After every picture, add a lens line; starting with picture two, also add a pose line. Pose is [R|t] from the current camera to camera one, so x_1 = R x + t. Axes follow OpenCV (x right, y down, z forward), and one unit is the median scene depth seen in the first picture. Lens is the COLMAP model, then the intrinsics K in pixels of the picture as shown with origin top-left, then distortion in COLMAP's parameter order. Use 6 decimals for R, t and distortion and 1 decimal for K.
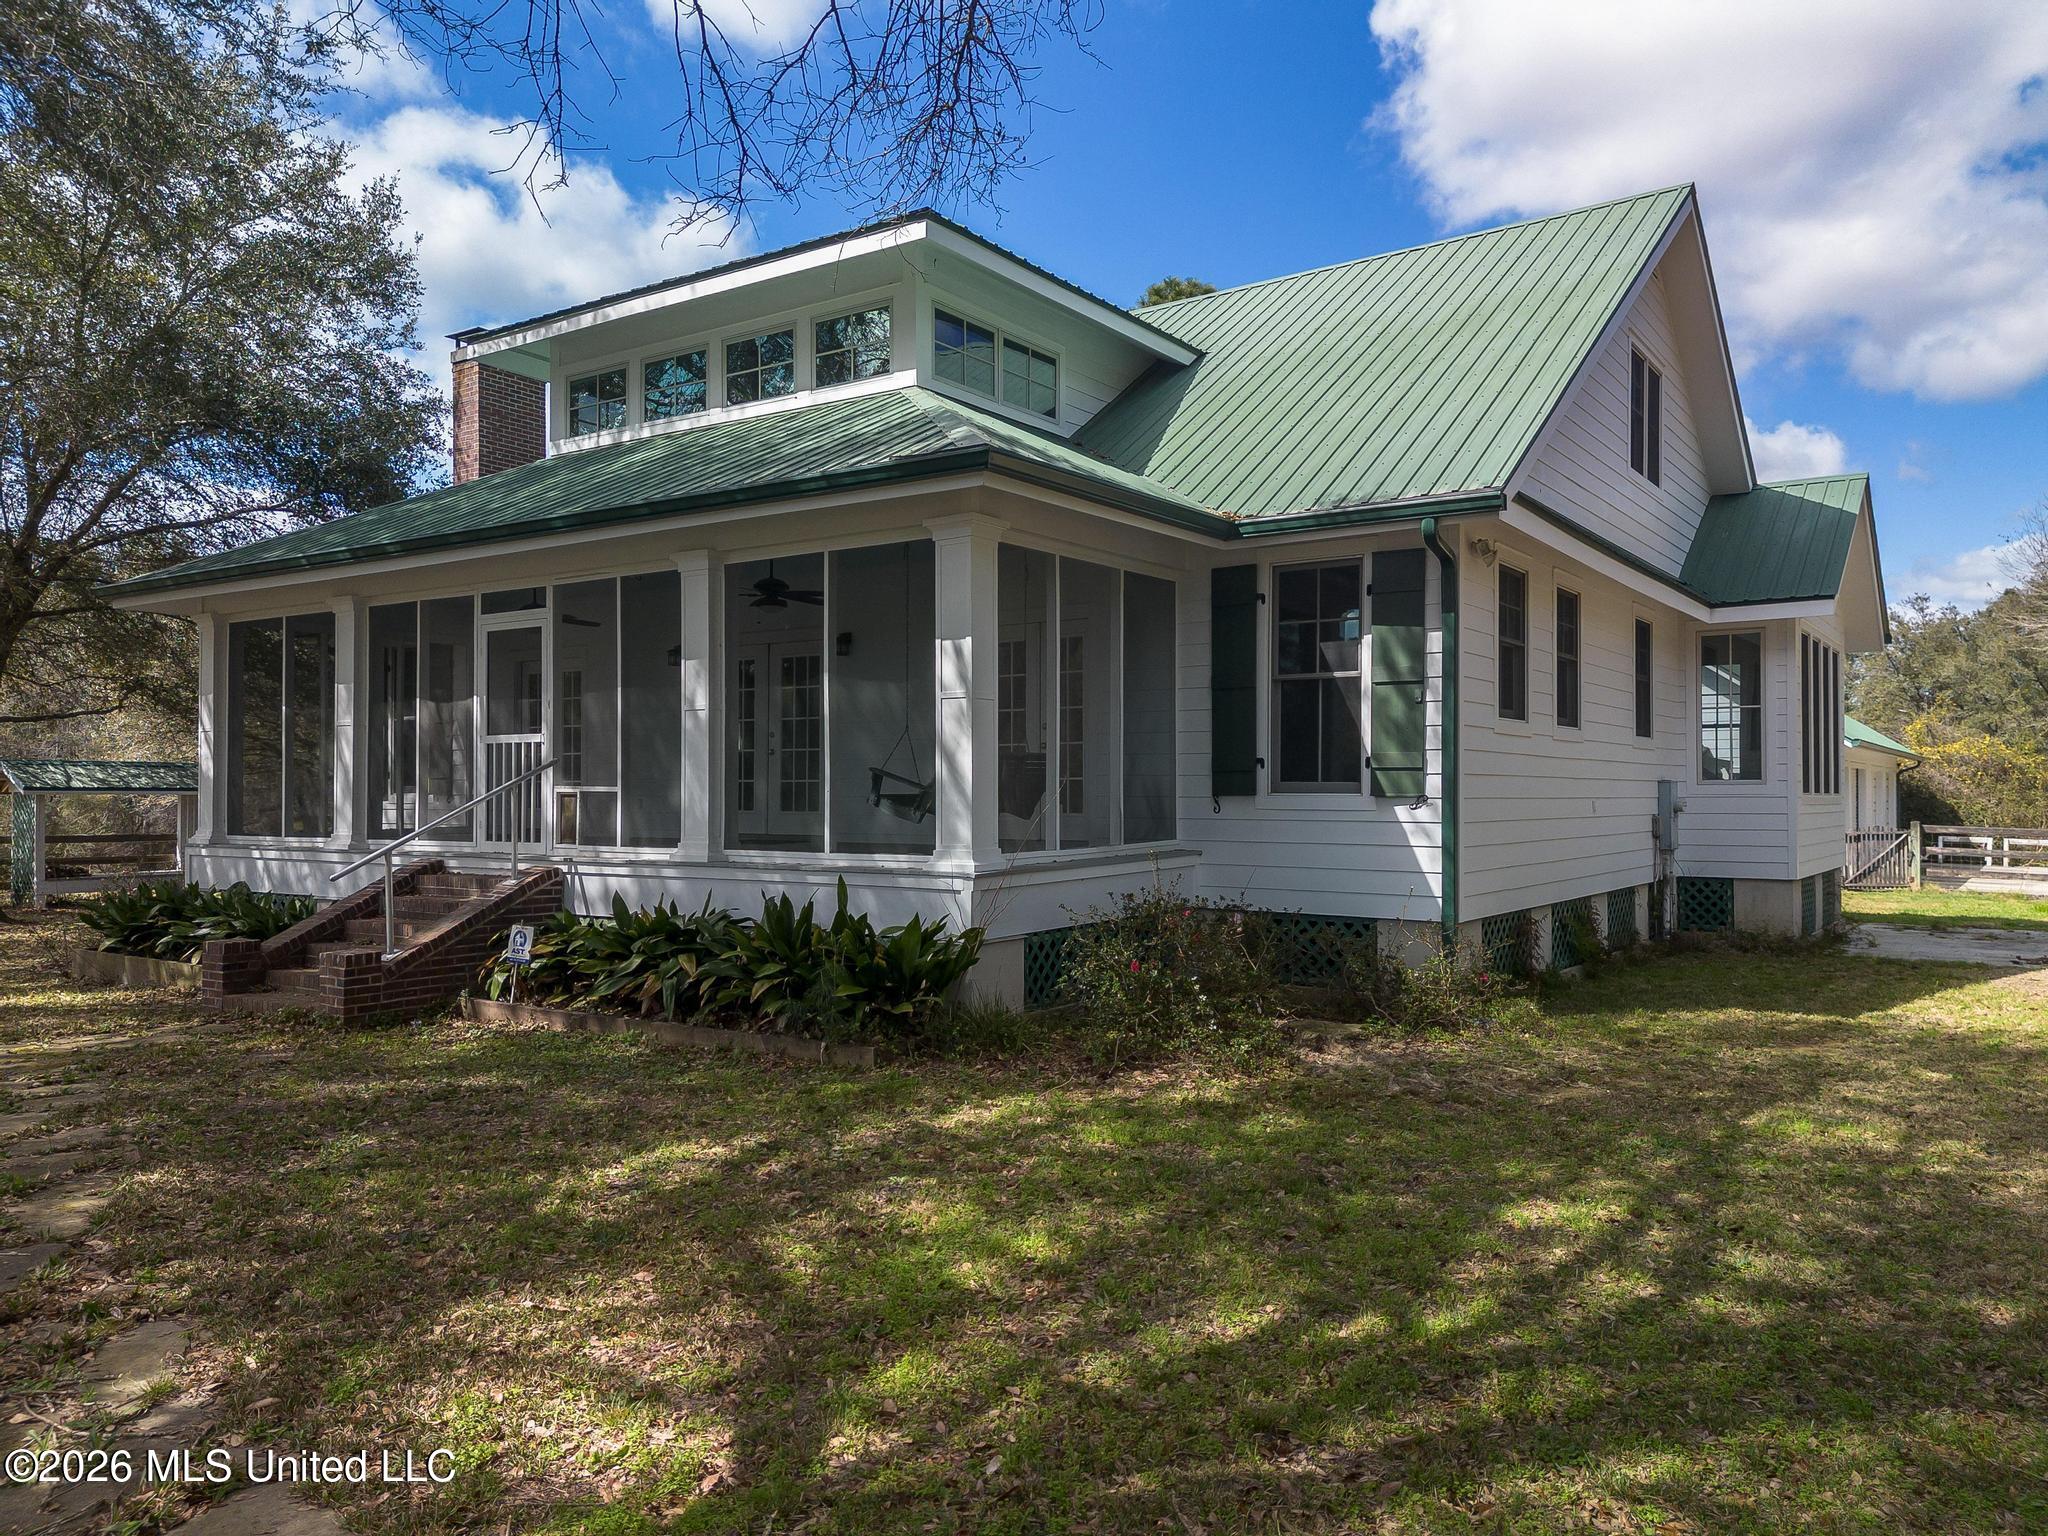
lens RADIAL K [[1470.5, 0, 1023.5], [0, 1470.5, 777.3], [0, 0, 1]] dist [0.002923, -0.000487]
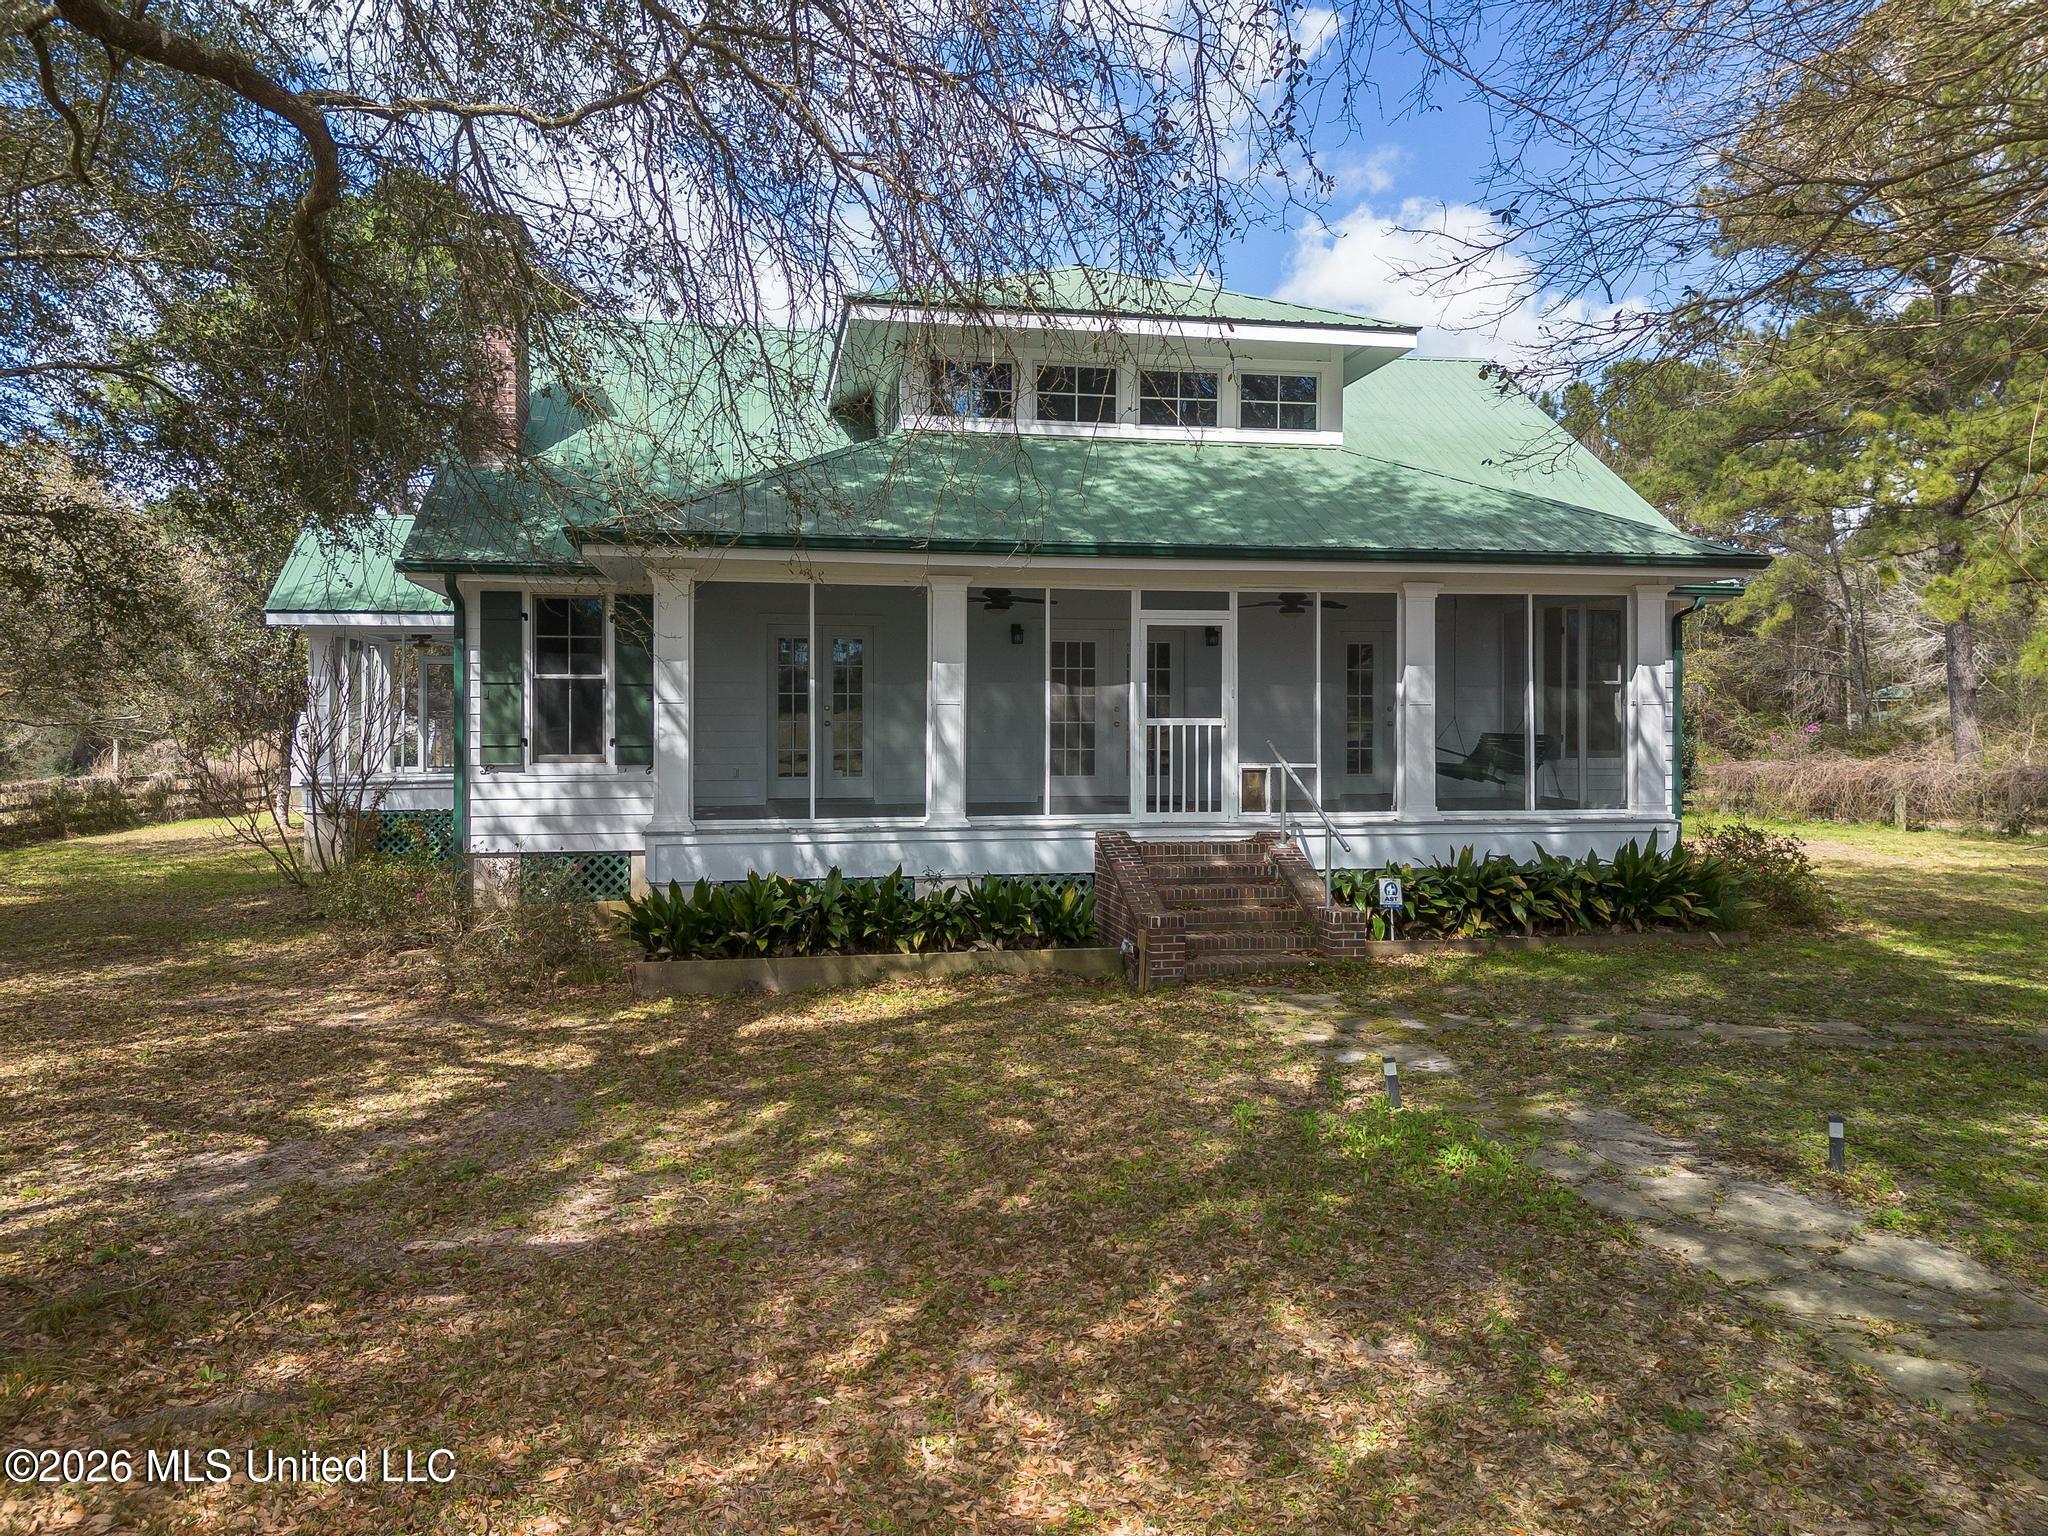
lens RADIAL K [[1470.5, 0, 1022.0], [0, 1470.5, 757.0], [0, 0, 1]] dist [0.002923, -0.000487]
pose [[0.721769, -0.015399, 0.691963, -1.241592], [-0.005885, 0.999580, 0.028383, -0.031122], [-0.692109, -0.024558, 0.721375, 0.270800]]
